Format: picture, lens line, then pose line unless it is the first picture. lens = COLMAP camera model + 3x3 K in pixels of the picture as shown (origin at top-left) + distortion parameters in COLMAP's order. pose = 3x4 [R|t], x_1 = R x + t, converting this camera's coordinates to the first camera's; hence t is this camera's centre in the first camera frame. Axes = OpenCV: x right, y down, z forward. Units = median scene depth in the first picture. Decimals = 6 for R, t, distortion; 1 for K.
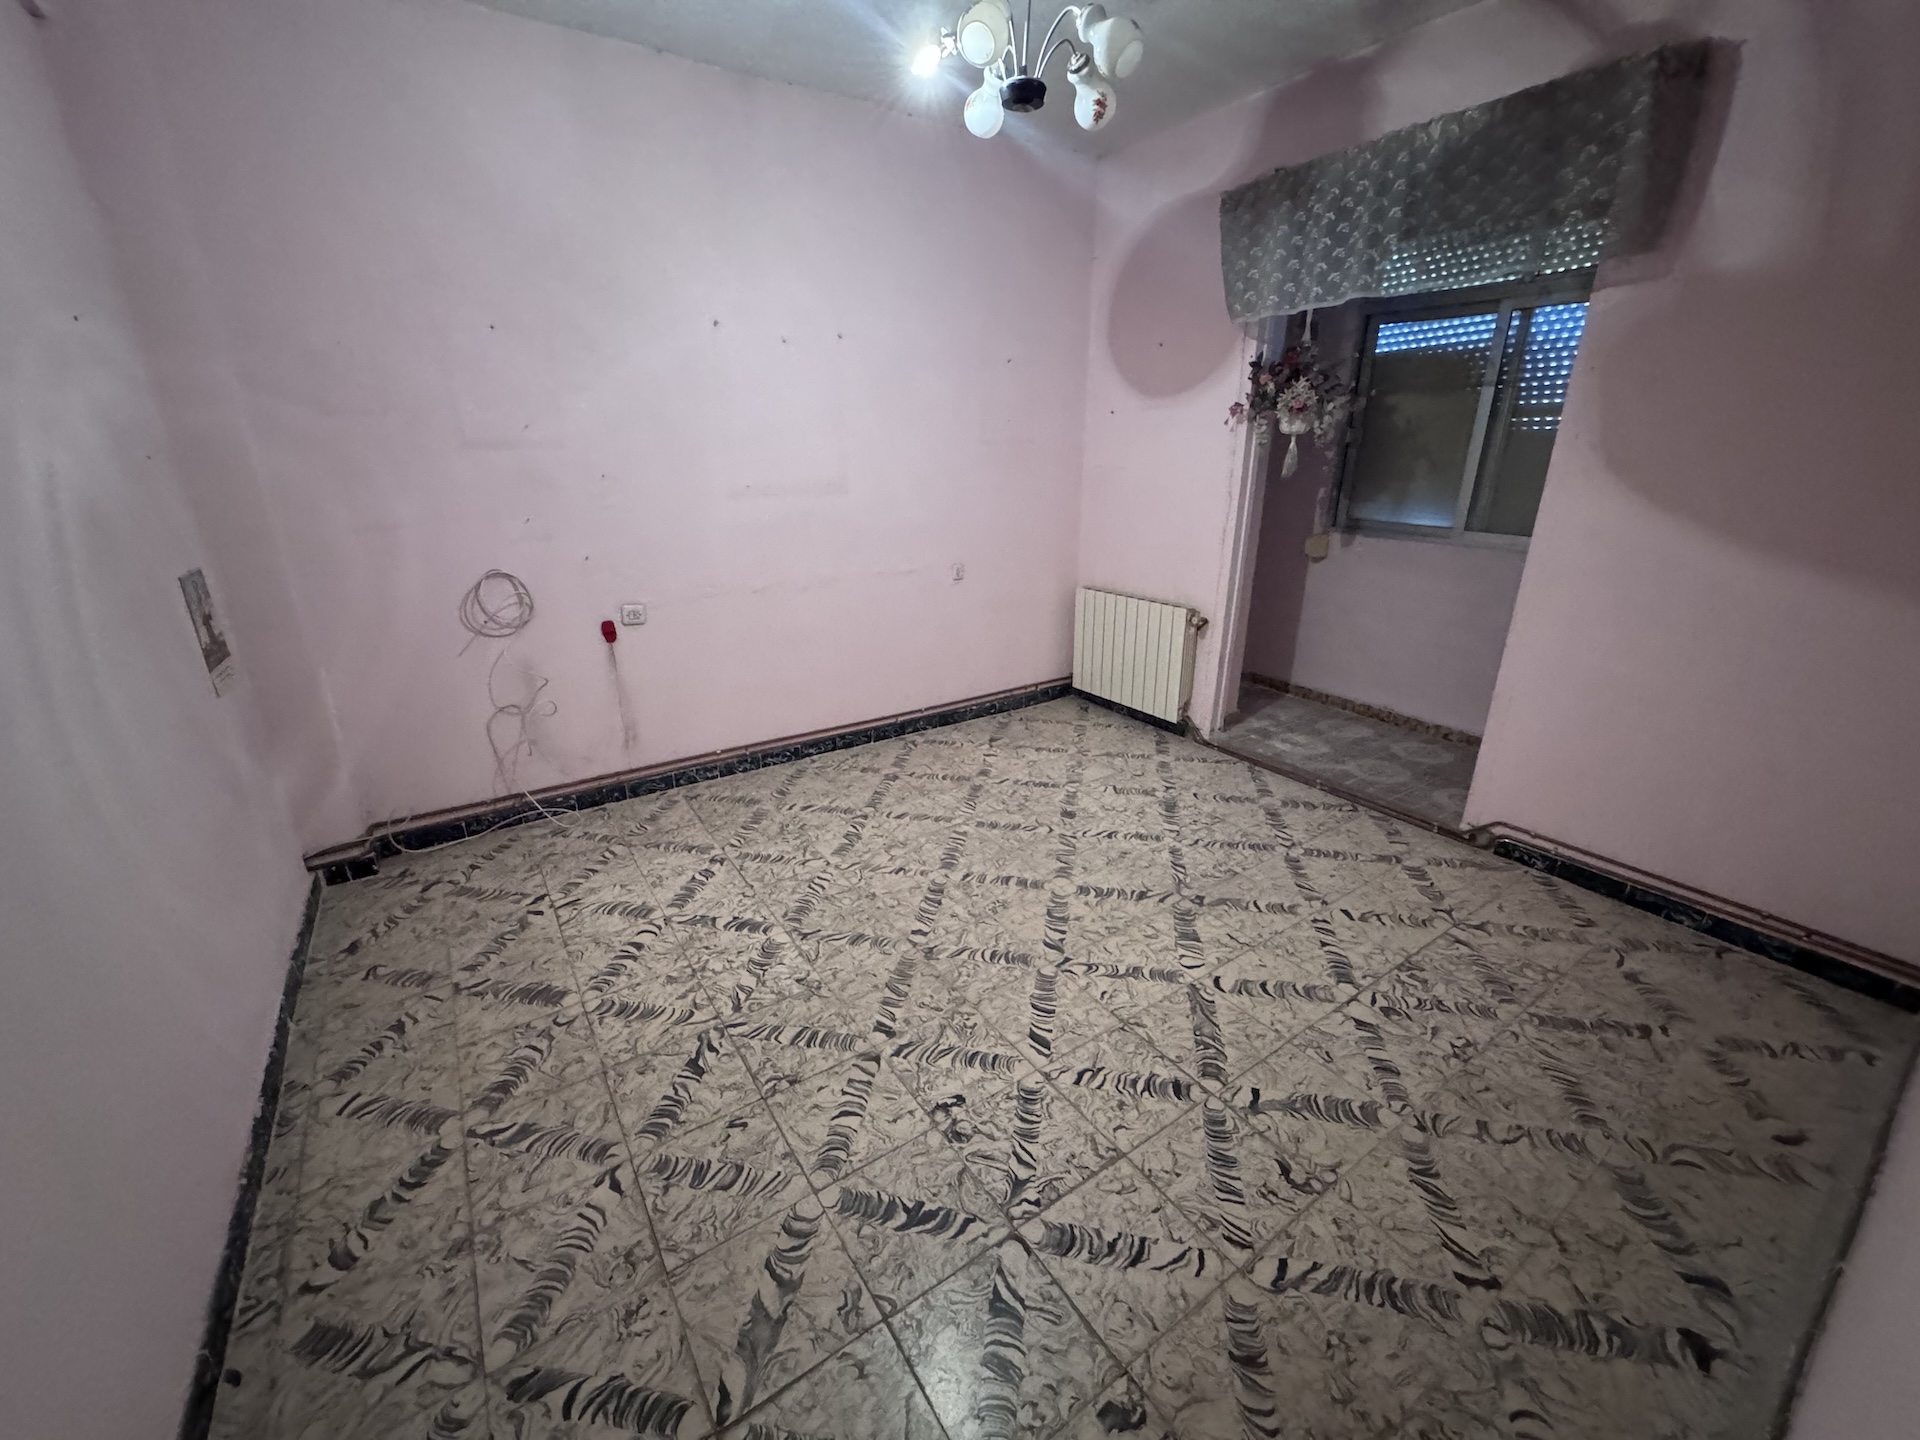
lens RADIAL K [[764.8, 0, 966.0], [0, 764.8, 715.3], [0, 0, 1]] dist [-0.011289, 0.000926]
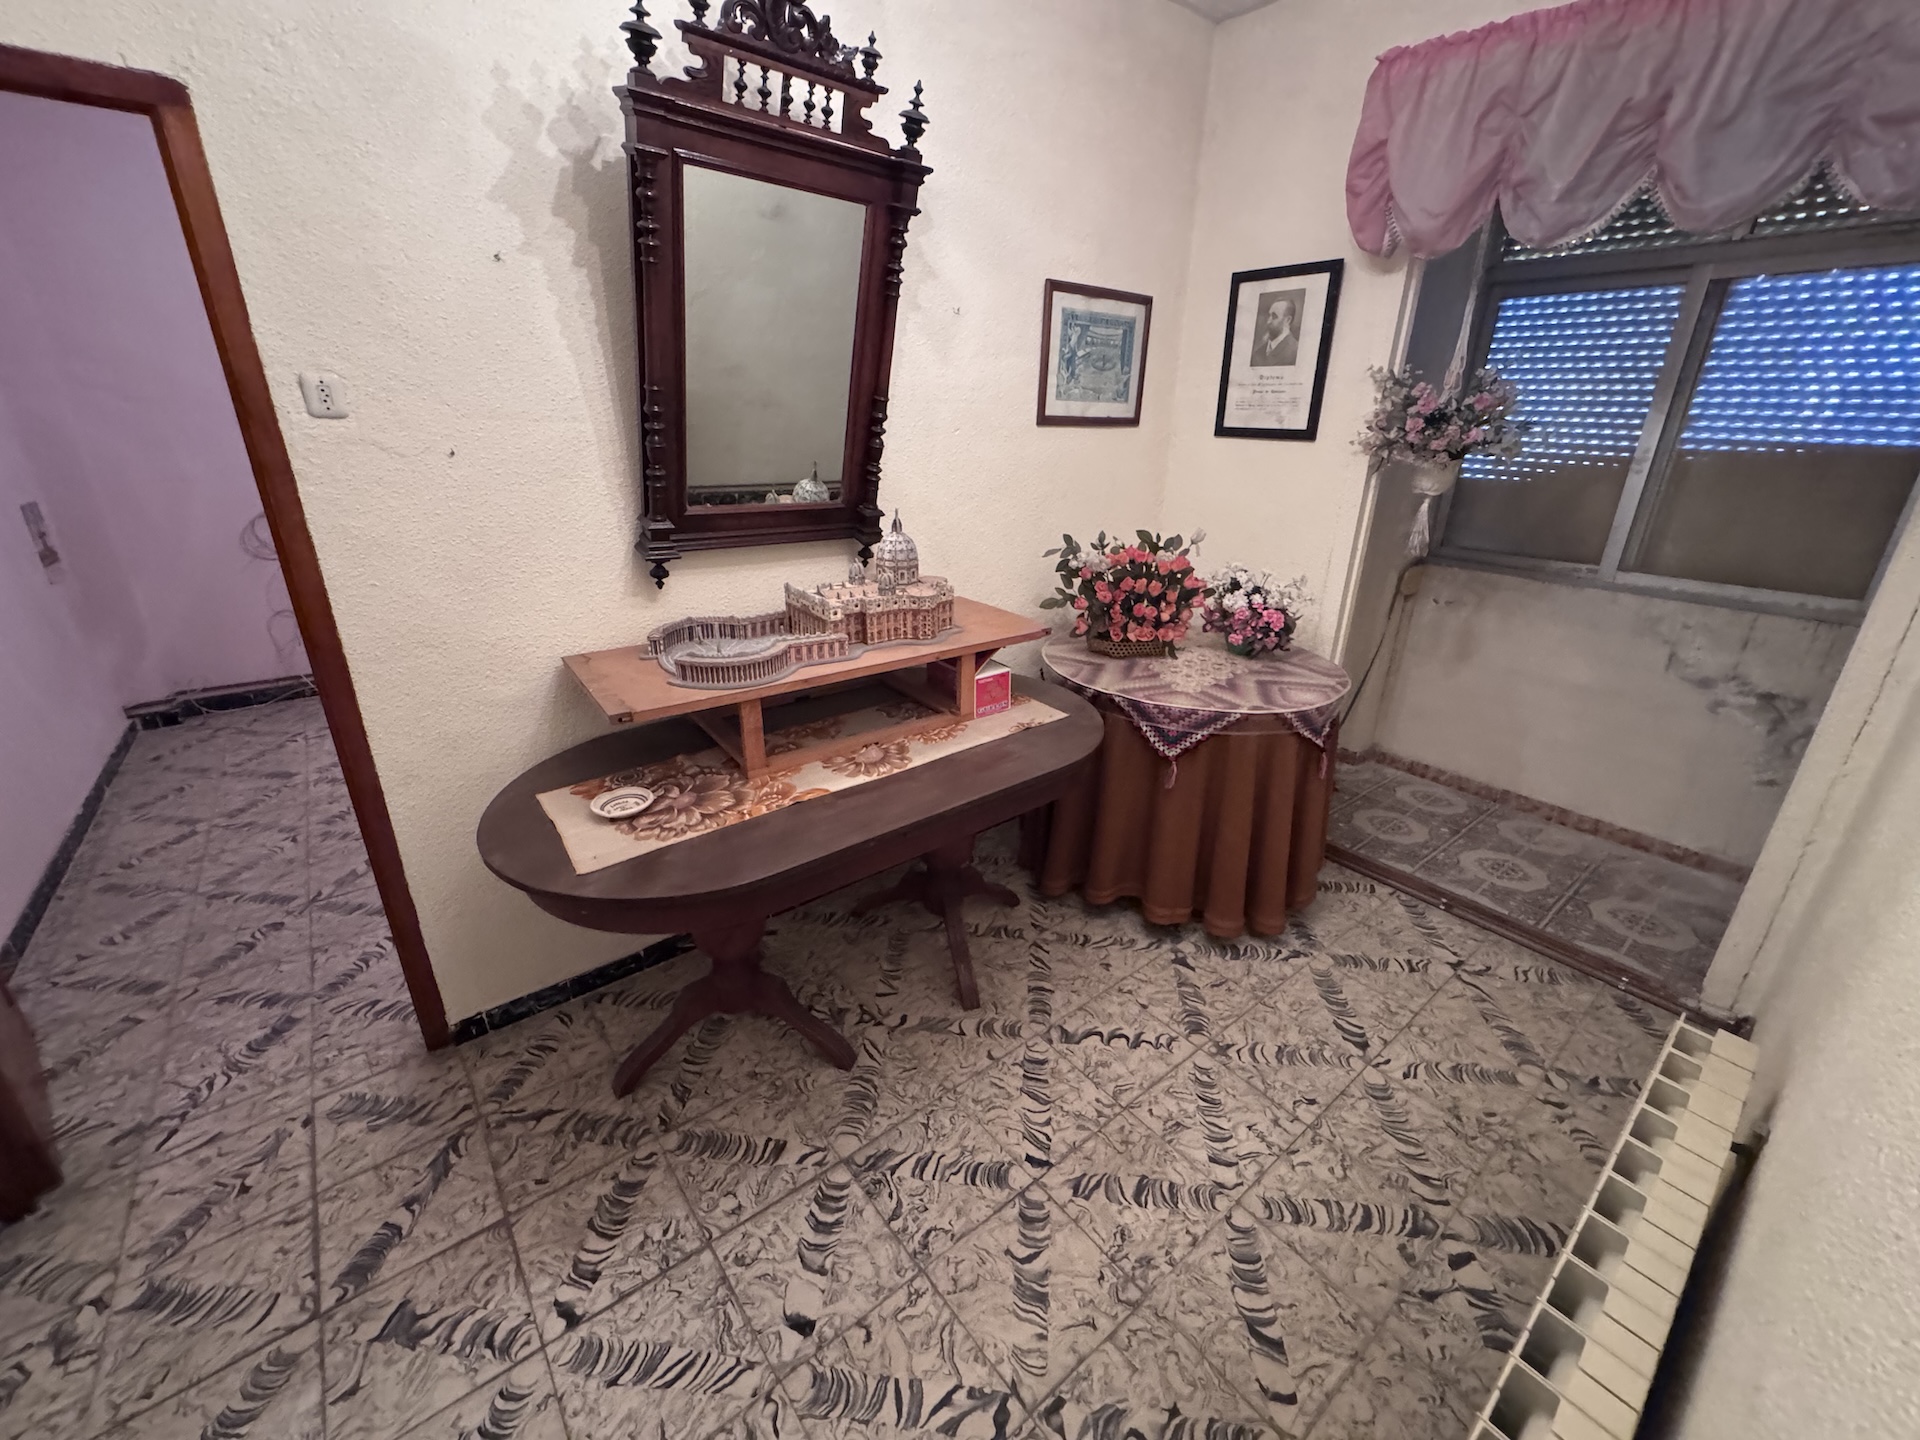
lens RADIAL K [[764.8, 0, 957.2], [0, 764.8, 720.1], [0, 0, 1]] dist [-0.011289, 0.000926]
pose [[0.996921, -0.011538, 0.077559, 0.600412], [0.009450, 0.999584, 0.027239, 0.187416], [-0.077841, -0.026422, 0.996616, -0.560509]]
